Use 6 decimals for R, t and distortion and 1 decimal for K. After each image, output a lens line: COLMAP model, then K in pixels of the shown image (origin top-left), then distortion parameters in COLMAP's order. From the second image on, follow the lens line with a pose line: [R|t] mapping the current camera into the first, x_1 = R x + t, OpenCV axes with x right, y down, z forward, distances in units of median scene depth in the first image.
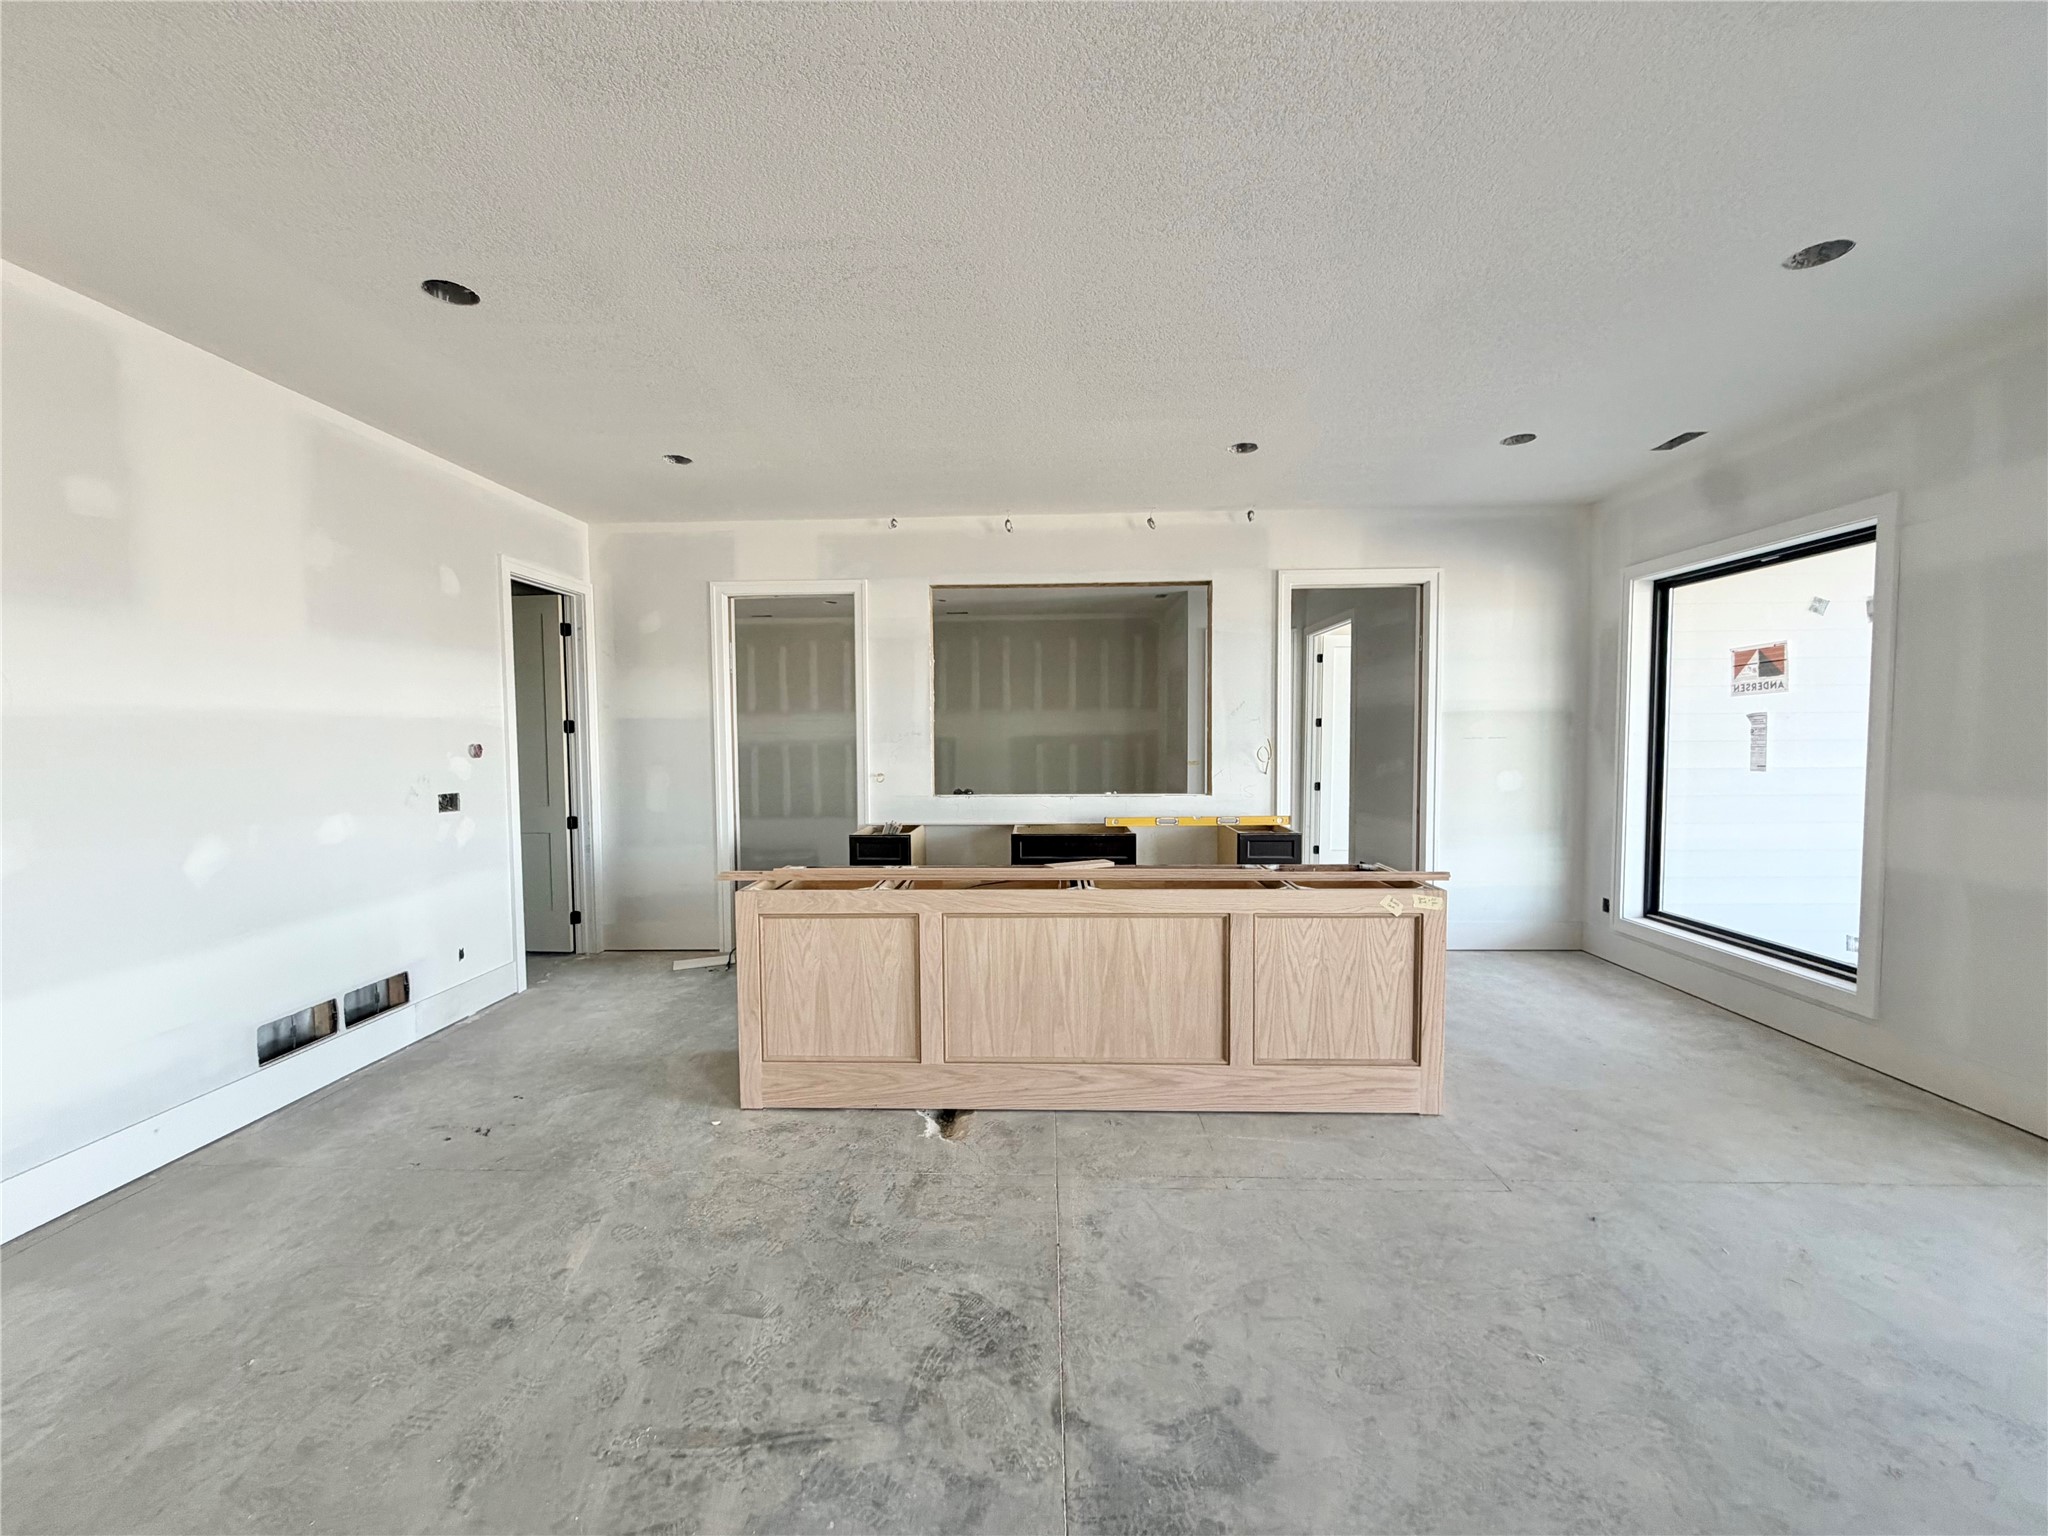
lens RADIAL K [[817.3, 0, 1017.5], [0, 817.3, 768.5], [0, 0, 1]] dist [-0.001715, 0.000299]
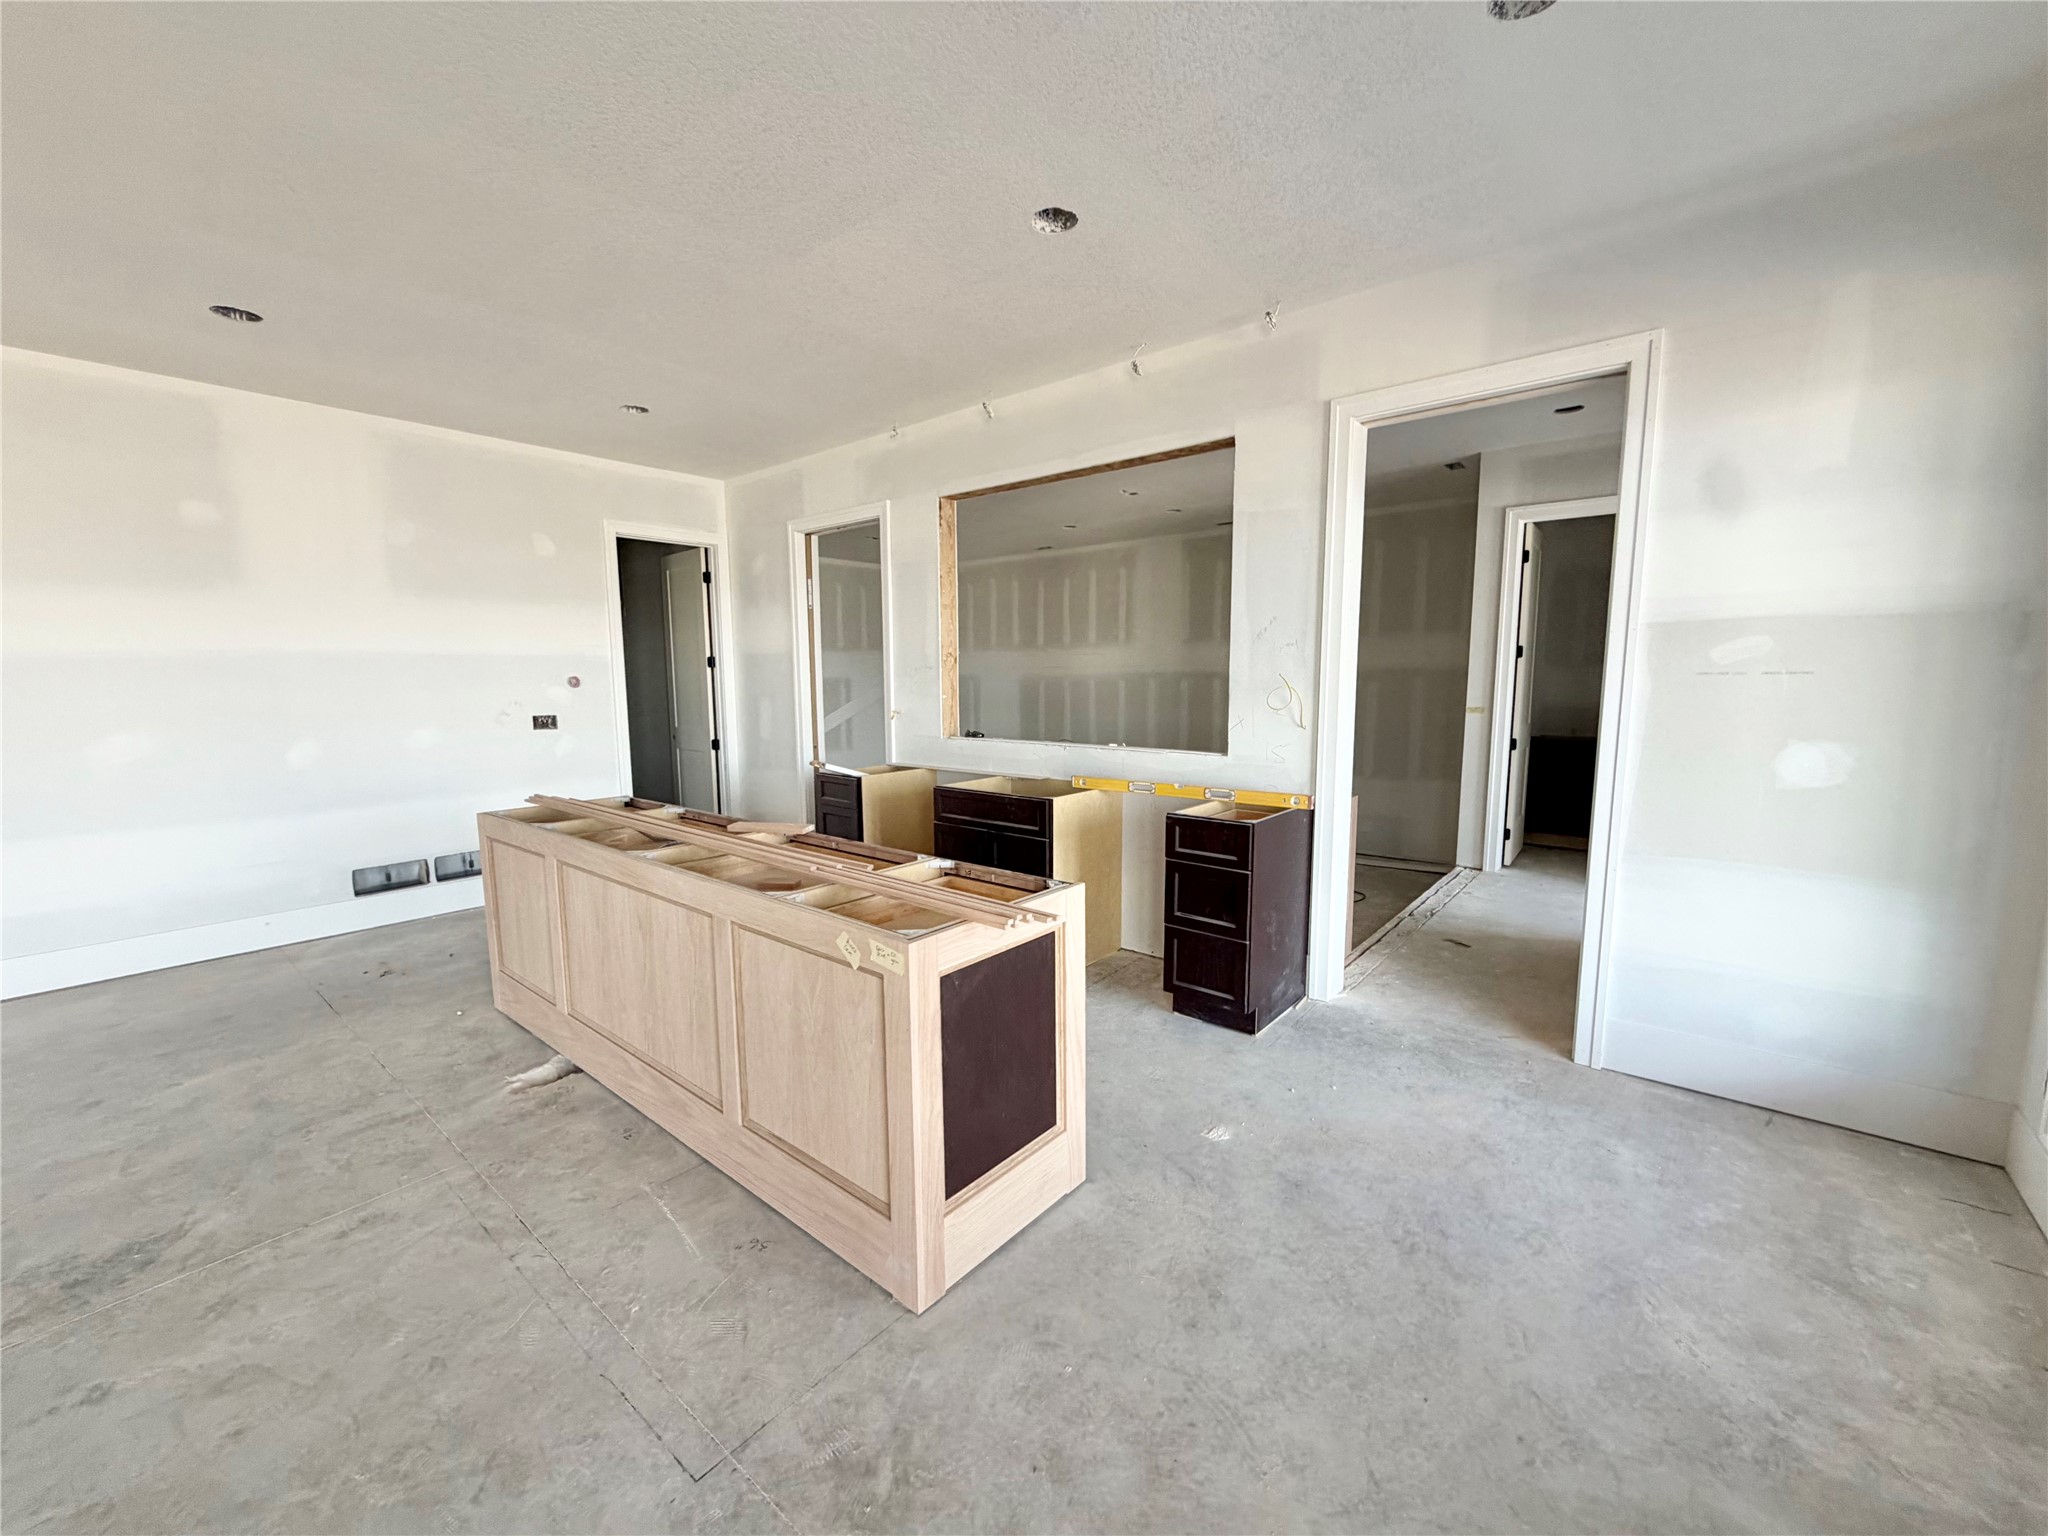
lens RADIAL K [[817.3, 0, 1017.3], [0, 817.3, 768.7], [0, 0, 1]] dist [-0.001715, 0.000299]
pose [[0.788870, 0.073186, -0.610187, 0.791537], [-0.024764, 0.995863, 0.087429, -0.018907], [0.614061, -0.053859, 0.787419, 0.524218]]
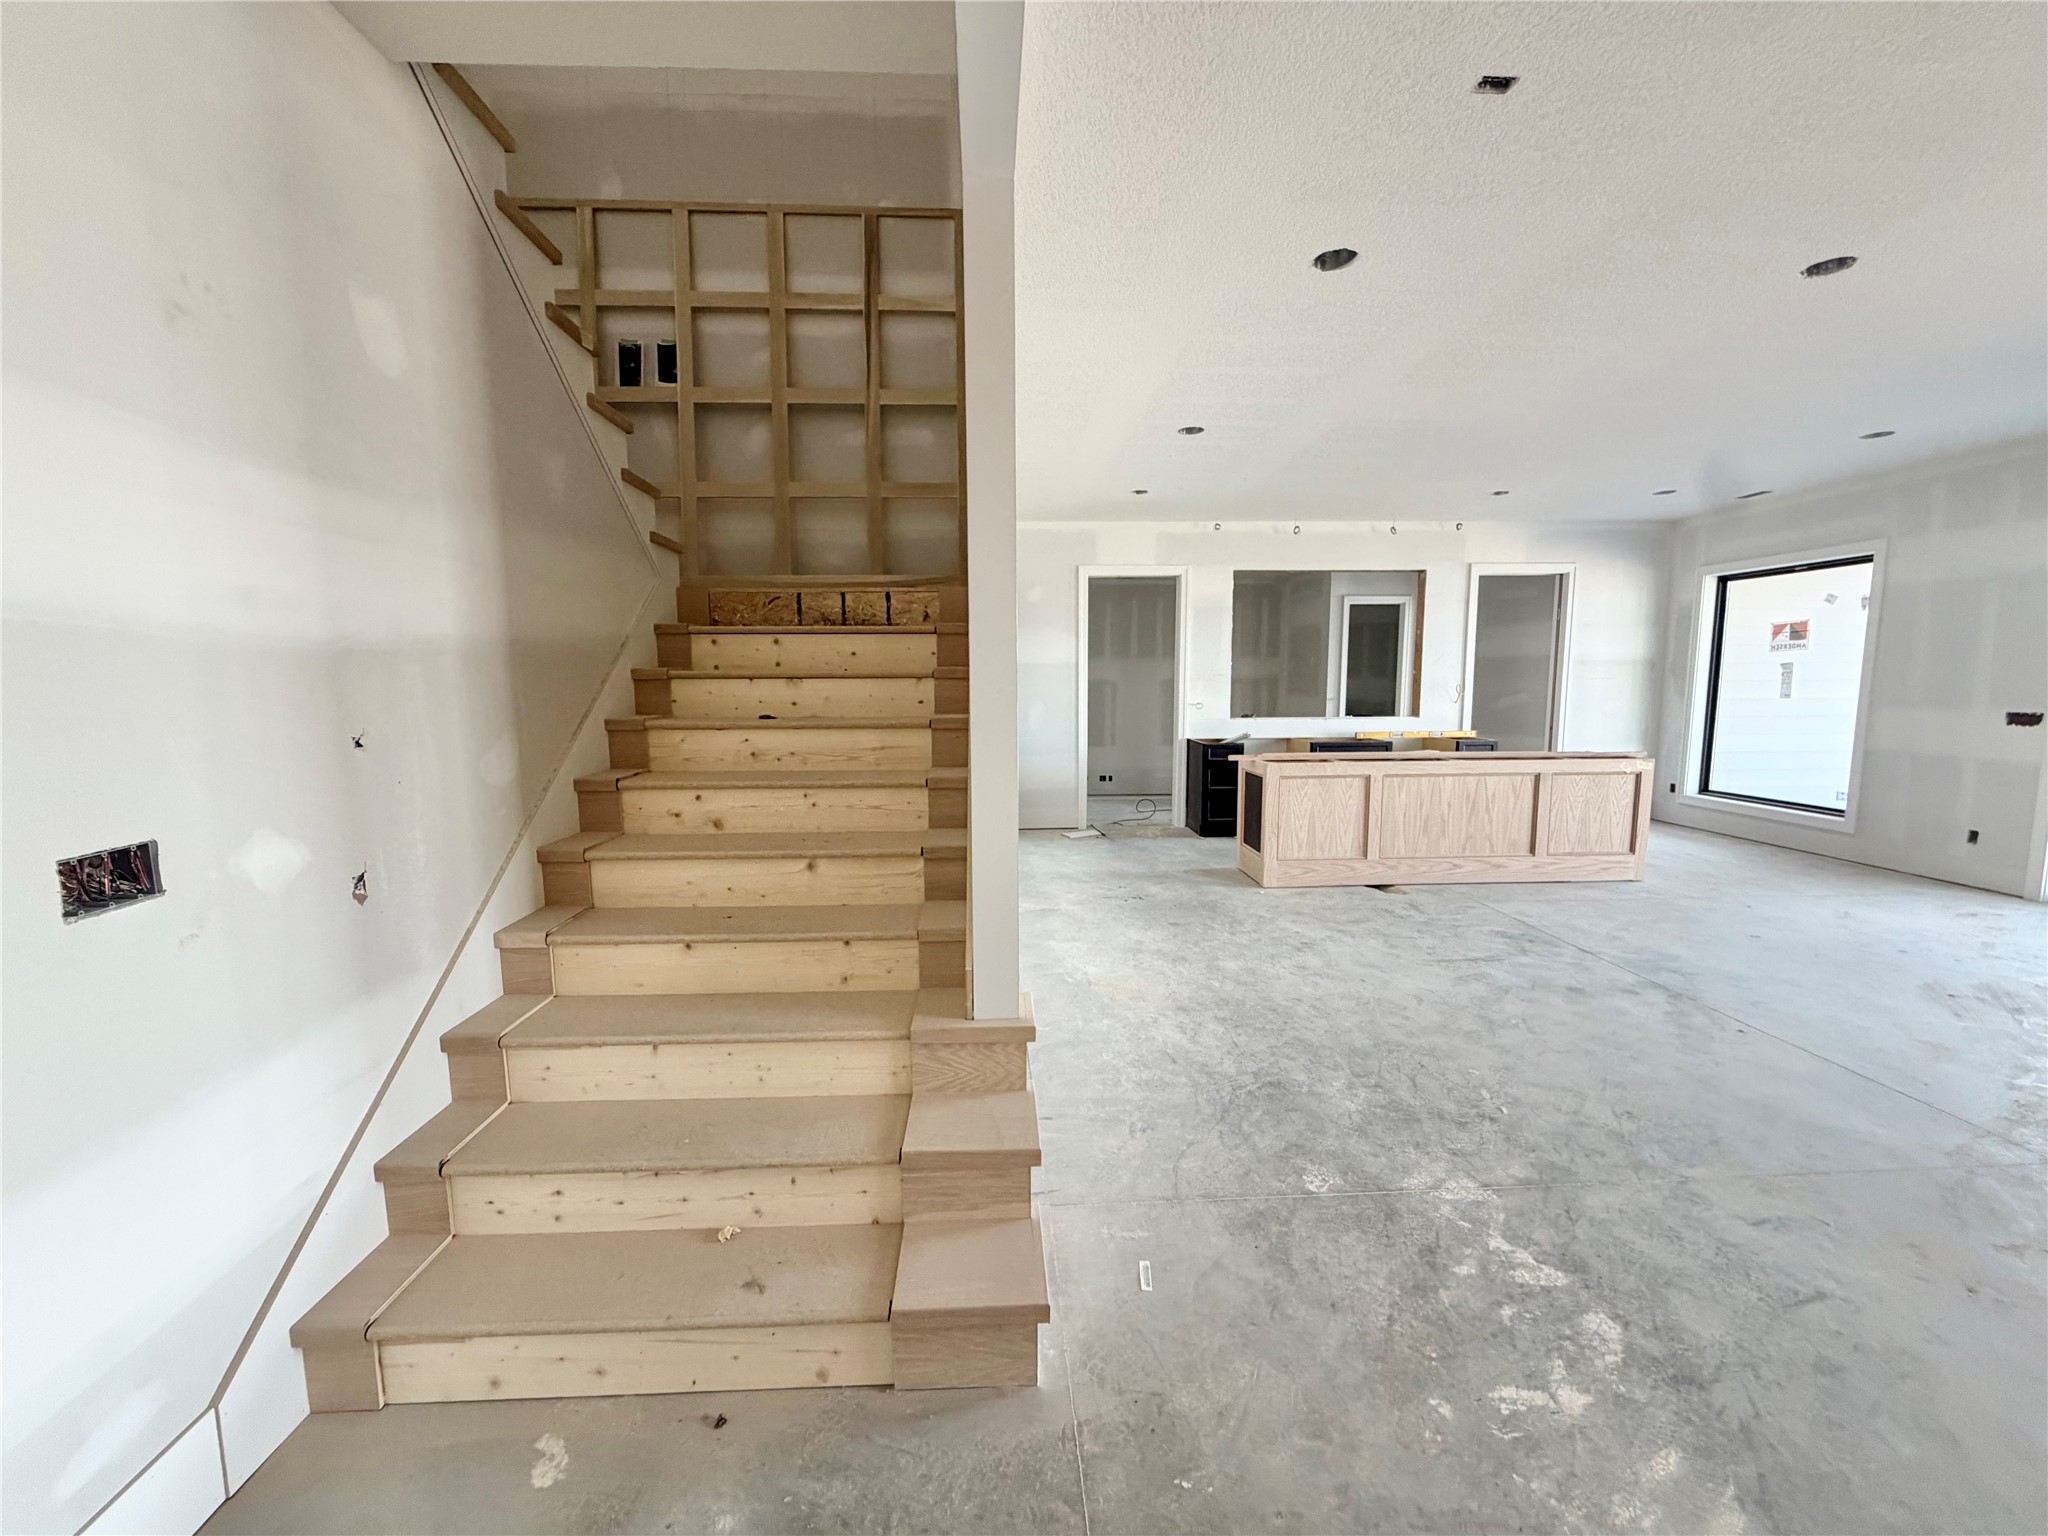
lens RADIAL K [[817.3, 0, 1018.6], [0, 817.3, 771.0], [0, 0, 1]] dist [-0.001715, 0.000299]
pose [[0.997052, -0.006917, 0.076413, -0.902508], [0.001716, 0.997689, 0.067931, 0.041672], [-0.076706, -0.067599, 0.994760, -0.625902]]
